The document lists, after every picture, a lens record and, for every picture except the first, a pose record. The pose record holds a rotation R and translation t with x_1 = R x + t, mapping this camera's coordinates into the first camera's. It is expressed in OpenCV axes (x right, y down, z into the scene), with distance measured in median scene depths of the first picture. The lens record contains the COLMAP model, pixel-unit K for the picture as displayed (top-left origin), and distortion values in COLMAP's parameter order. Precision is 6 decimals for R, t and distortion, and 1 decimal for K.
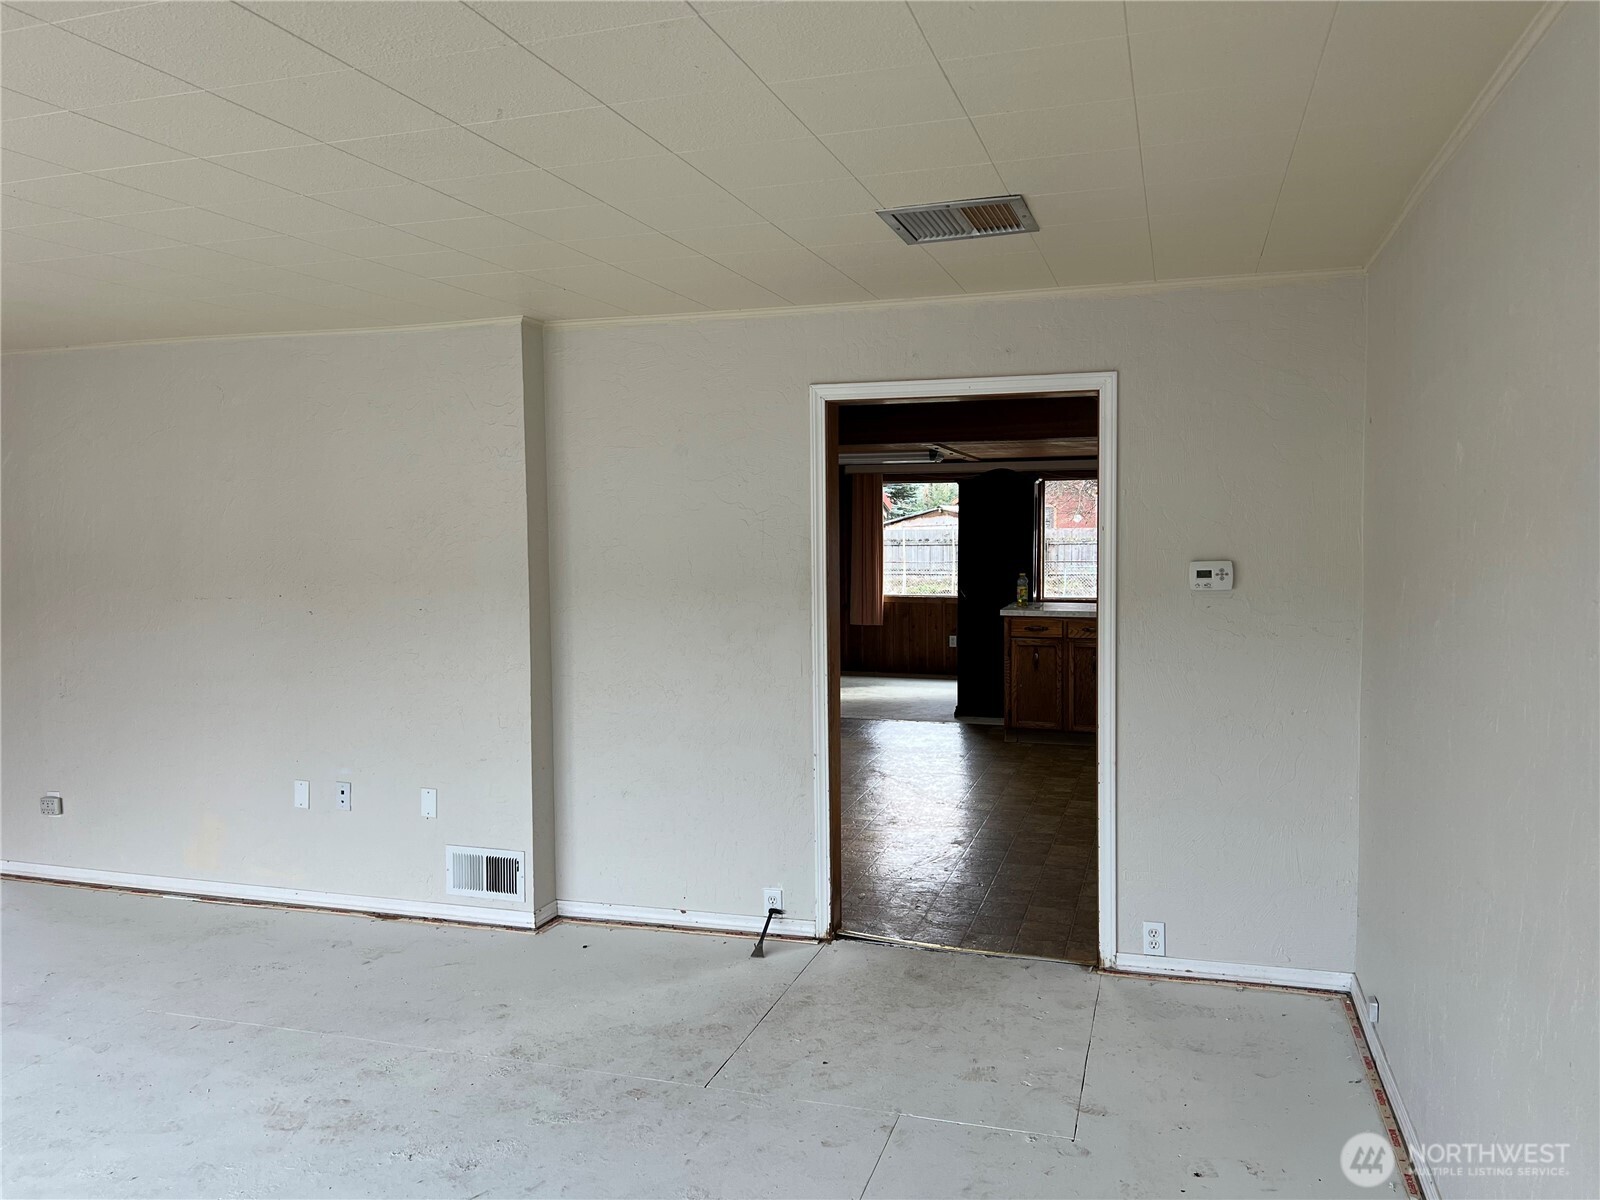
lens RADIAL K [[1215.3, 0, 795.9], [0, 1215.3, 597.8], [0, 0, 1]] dist [0.071773, -0.057479]
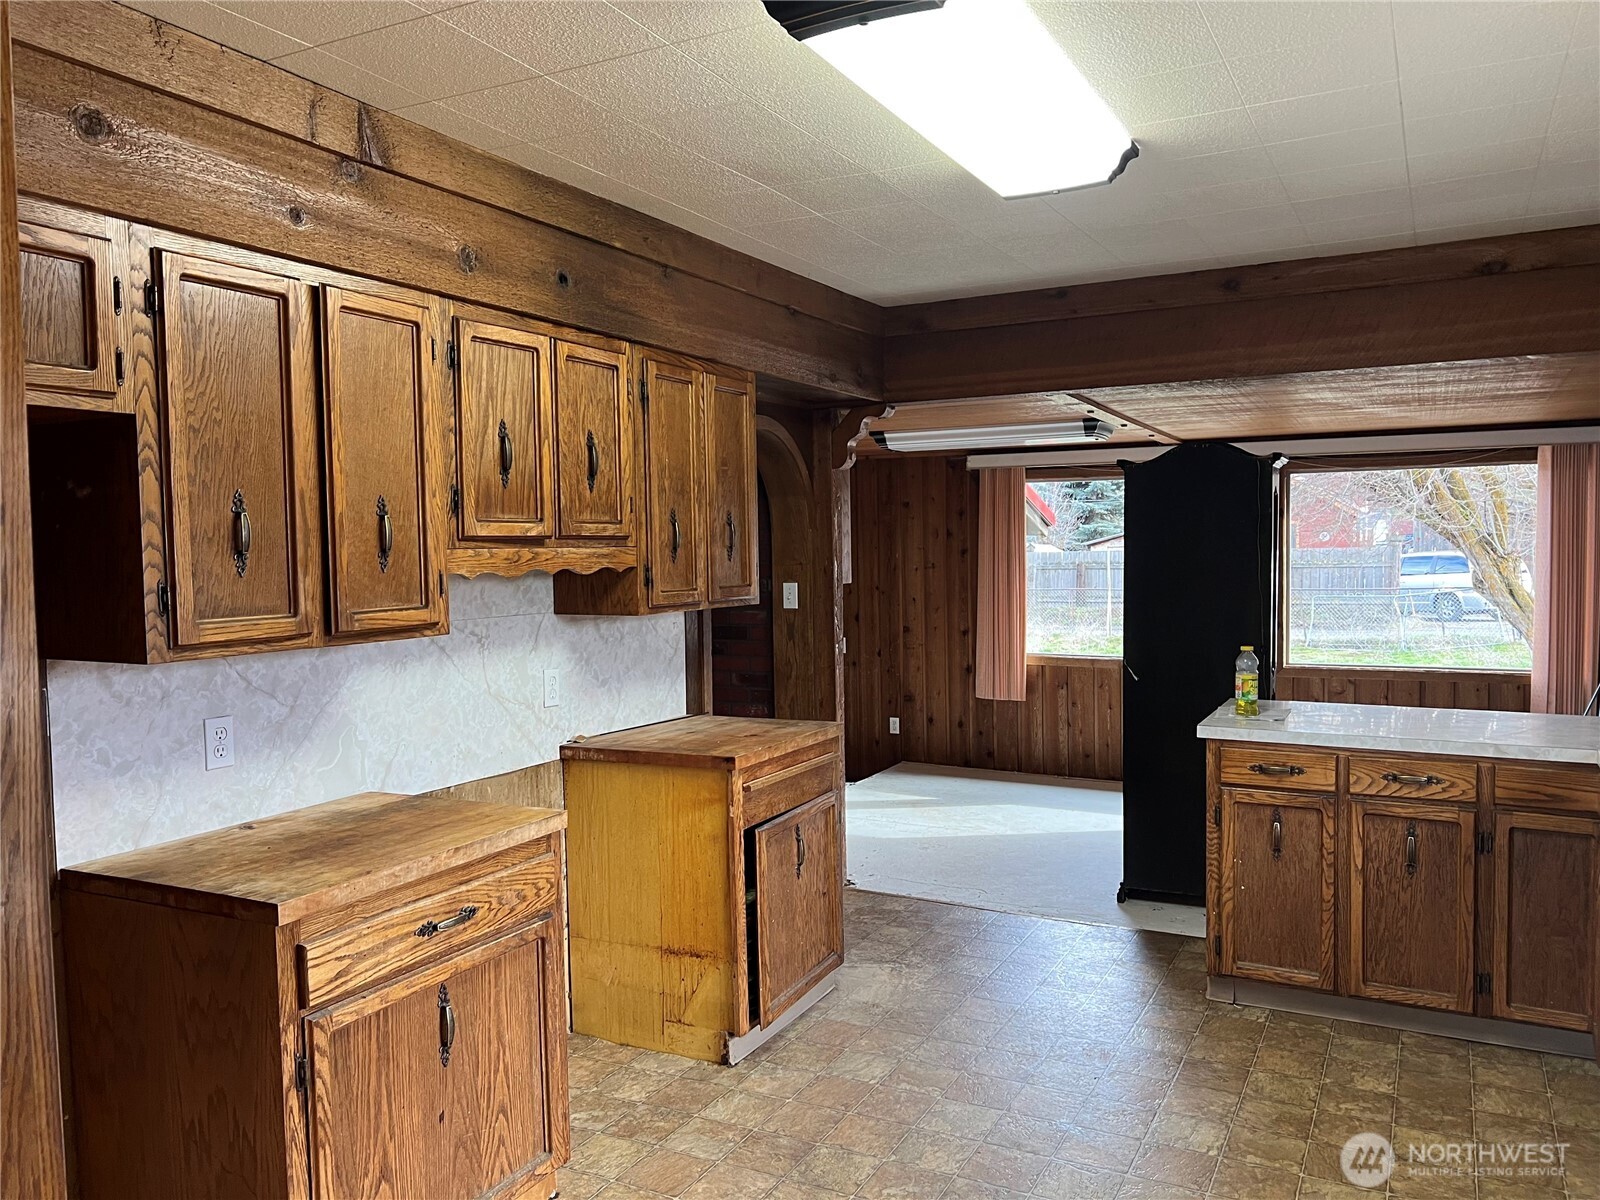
lens RADIAL K [[1215.3, 0, 805.1], [0, 1215.3, 608.8], [0, 0, 1]] dist [0.071773, -0.057479]
pose [[0.985537, 0.008801, -0.169232, 0.094161], [-0.009792, 0.999939, -0.005022, -0.031684], [0.169178, 0.006607, 0.985563, 0.484871]]
